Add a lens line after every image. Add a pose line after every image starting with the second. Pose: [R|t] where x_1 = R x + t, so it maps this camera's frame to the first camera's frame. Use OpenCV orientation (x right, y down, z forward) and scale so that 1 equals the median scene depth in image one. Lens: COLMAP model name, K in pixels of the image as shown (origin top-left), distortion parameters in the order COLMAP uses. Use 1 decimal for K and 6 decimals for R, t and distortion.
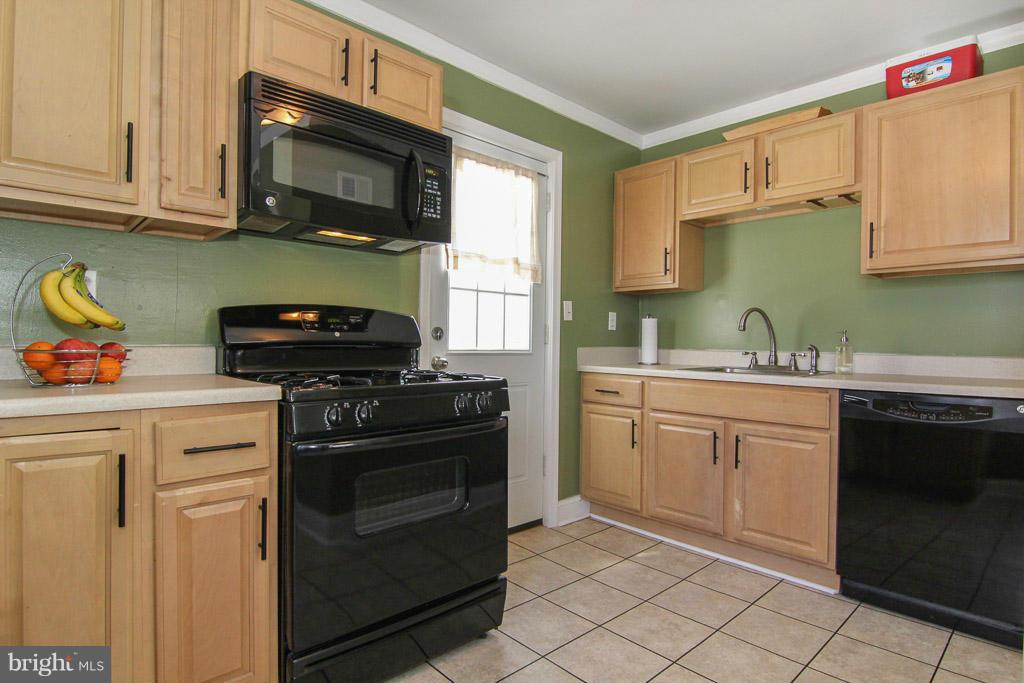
lens RADIAL K [[529.0, 0, 511.4], [0, 529.0, 346.6], [0, 0, 1]] dist [-0.005039, -0.010245]
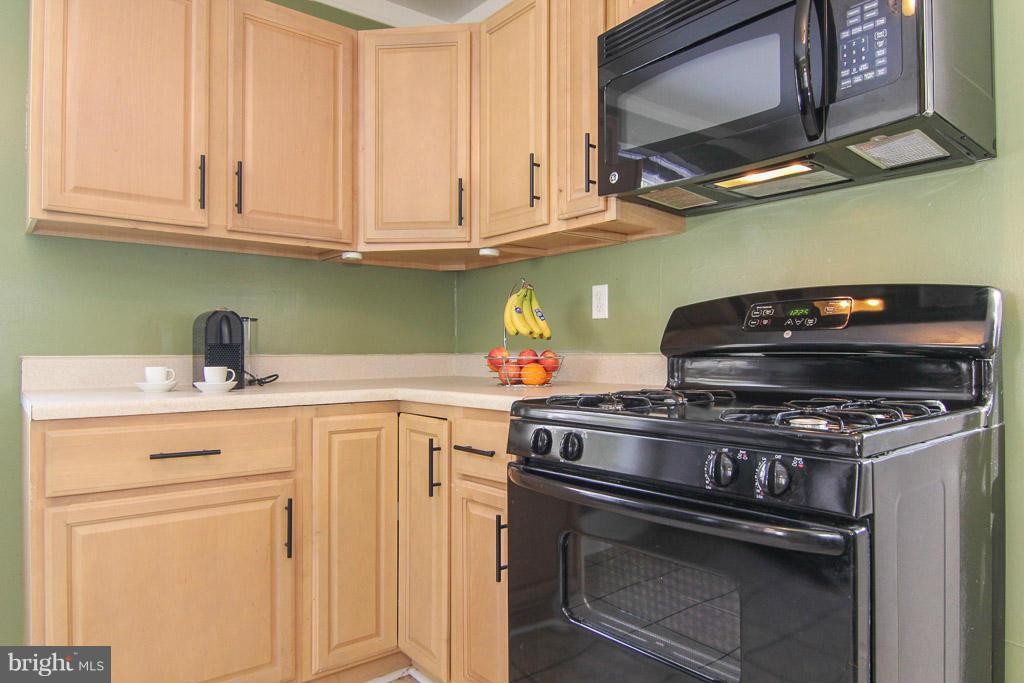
lens RADIAL K [[646.3, 0, 510.2], [0, 646.3, 344.8], [0, 0, 1]] dist [-0.009521, -0.004019]
pose [[-0.076846, -0.012203, -0.996968, 0.446238], [0.000438, 0.999925, -0.012273, -0.001671], [0.997043, -0.001380, -0.076835, 0.727908]]
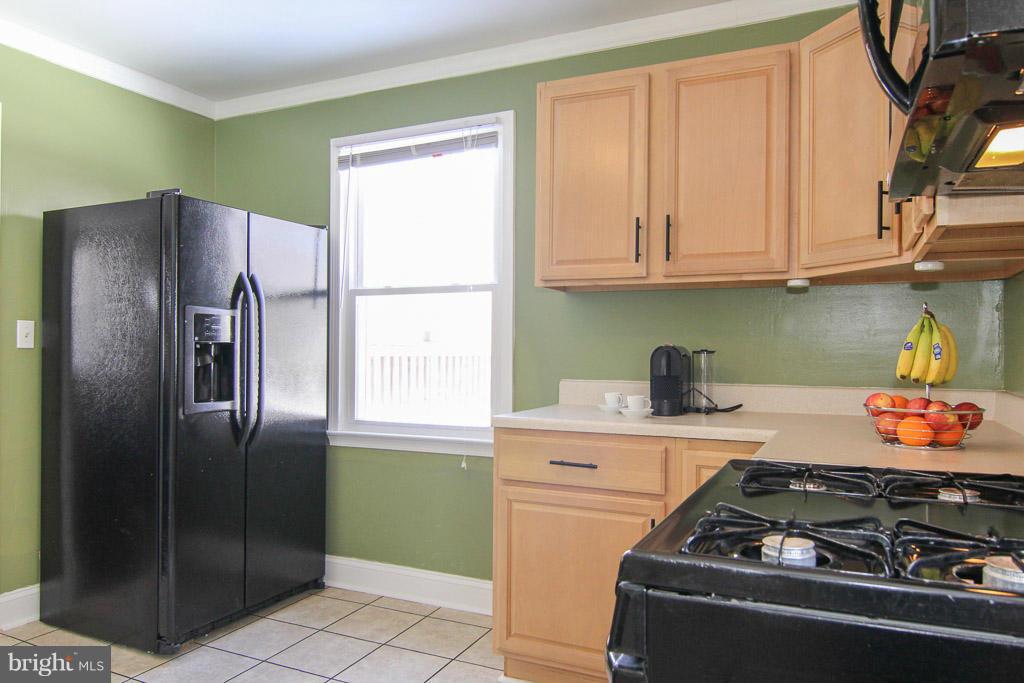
lens RADIAL K [[727.8, 0, 511.8], [0, 727.8, 338.6], [0, 0, 1]] dist [0.001823, 0.000151]
pose [[-0.930864, -0.013341, -0.365122, 0.259664], [-0.009065, 0.999869, -0.013423, -0.047953], [0.365253, -0.009185, -0.930863, 1.183098]]
